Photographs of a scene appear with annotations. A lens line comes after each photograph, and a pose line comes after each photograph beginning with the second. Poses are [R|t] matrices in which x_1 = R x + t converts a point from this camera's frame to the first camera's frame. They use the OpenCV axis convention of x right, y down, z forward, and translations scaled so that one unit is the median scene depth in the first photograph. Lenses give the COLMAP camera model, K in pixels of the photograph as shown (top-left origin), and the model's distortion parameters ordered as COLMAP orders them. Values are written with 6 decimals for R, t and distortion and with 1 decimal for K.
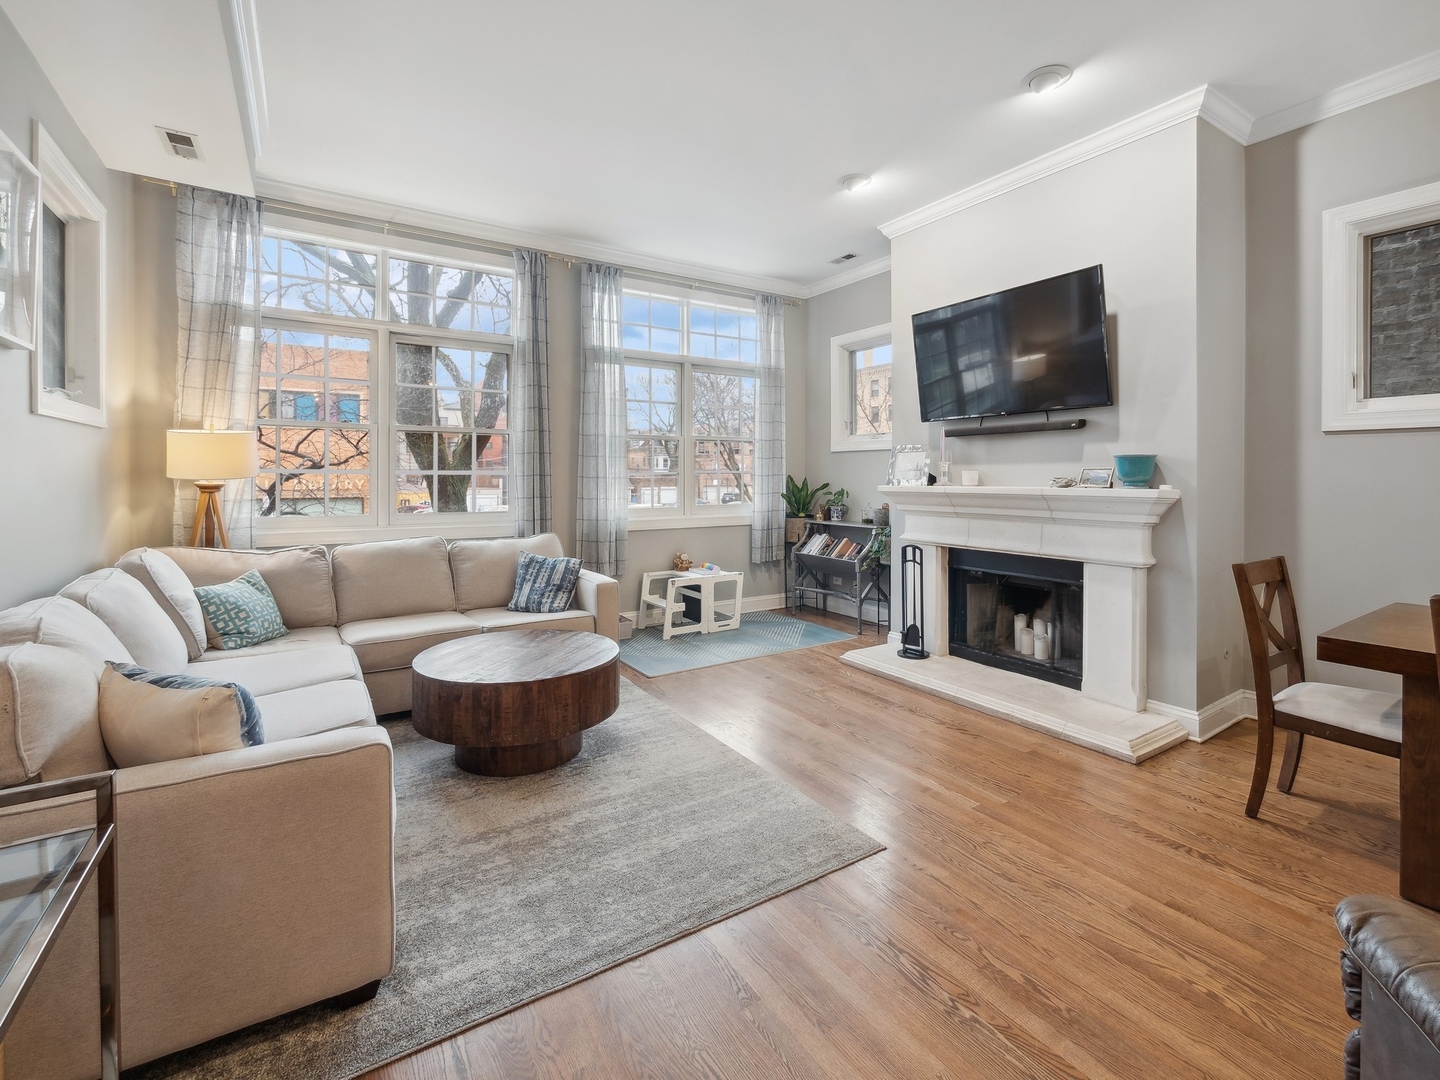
lens RADIAL K [[643.7, 0, 719.0], [0, 643.7, 482.7], [0, 0, 1]] dist [-0.004254, -0.000304]
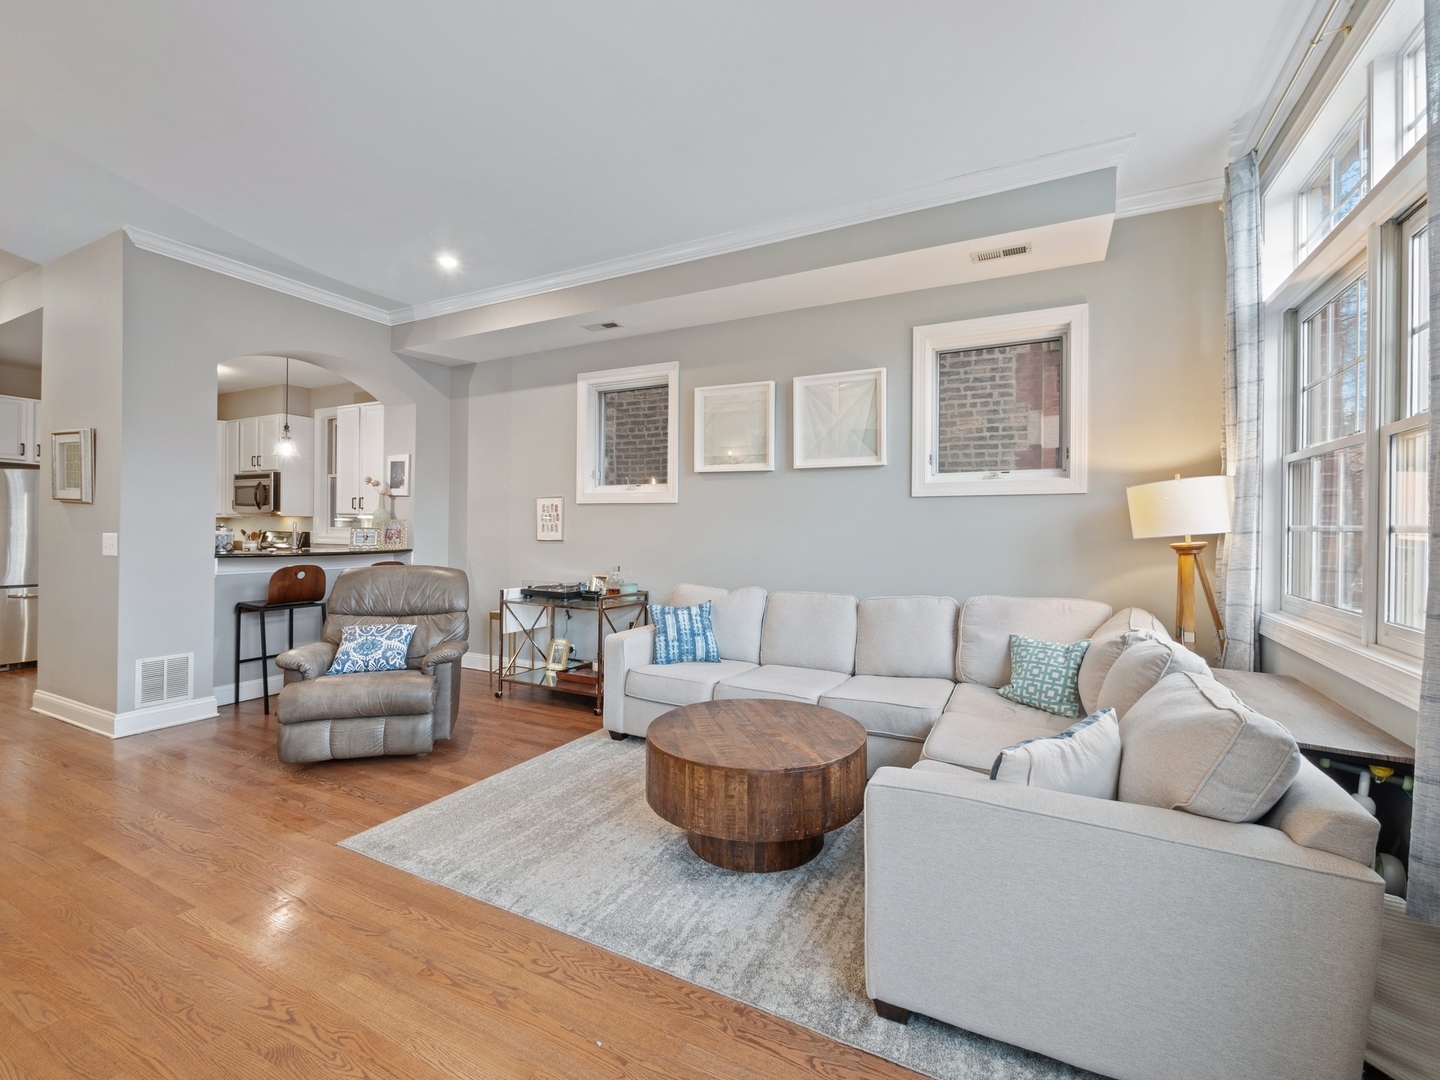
lens RADIAL K [[628.7, 0, 718.0], [0, 628.7, 525.3], [0, 0, 1]] dist [-0.004269, -0.000331]
pose [[-0.864300, -0.016753, -0.502698, 0.140302], [-0.015979, 0.999855, -0.005849, -0.008300], [0.502723, 0.002977, -0.864442, 1.336463]]
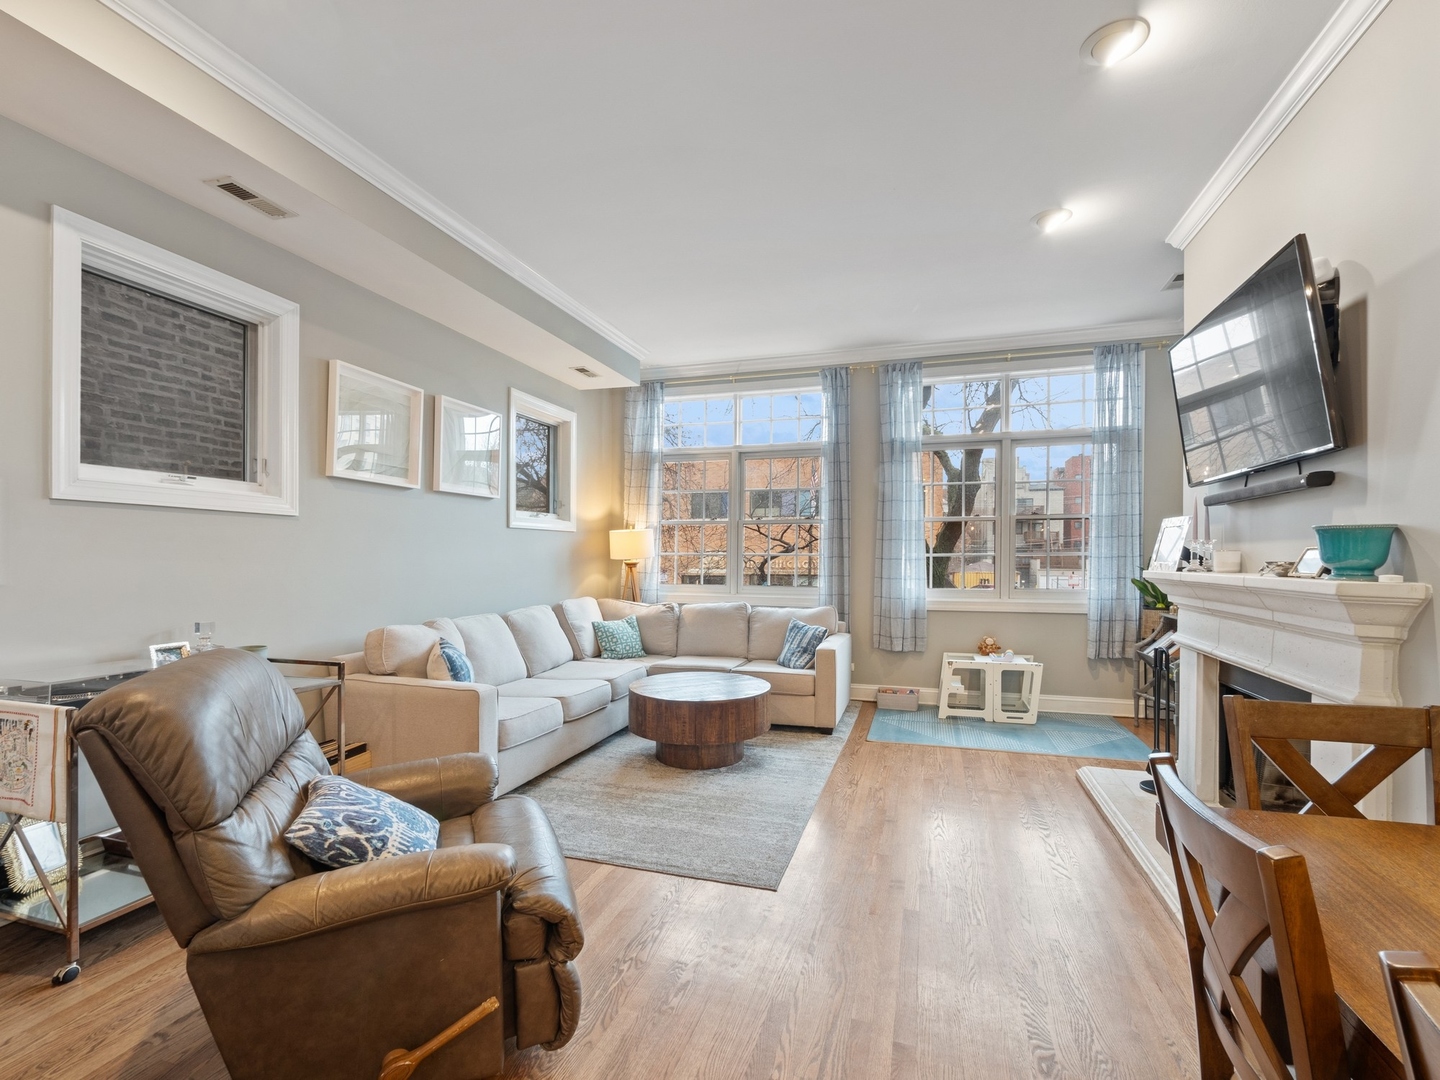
lens RADIAL K [[636.7, 0, 738.2], [0, 636.7, 563.4], [0, 0, 1]] dist [-0.001768, -0.000106]
pose [[0.653082, 0.008290, -0.757241, 0.605303], [-0.007854, 0.999960, 0.004174, -0.003976], [0.757246, 0.003221, 0.653122, 0.127013]]
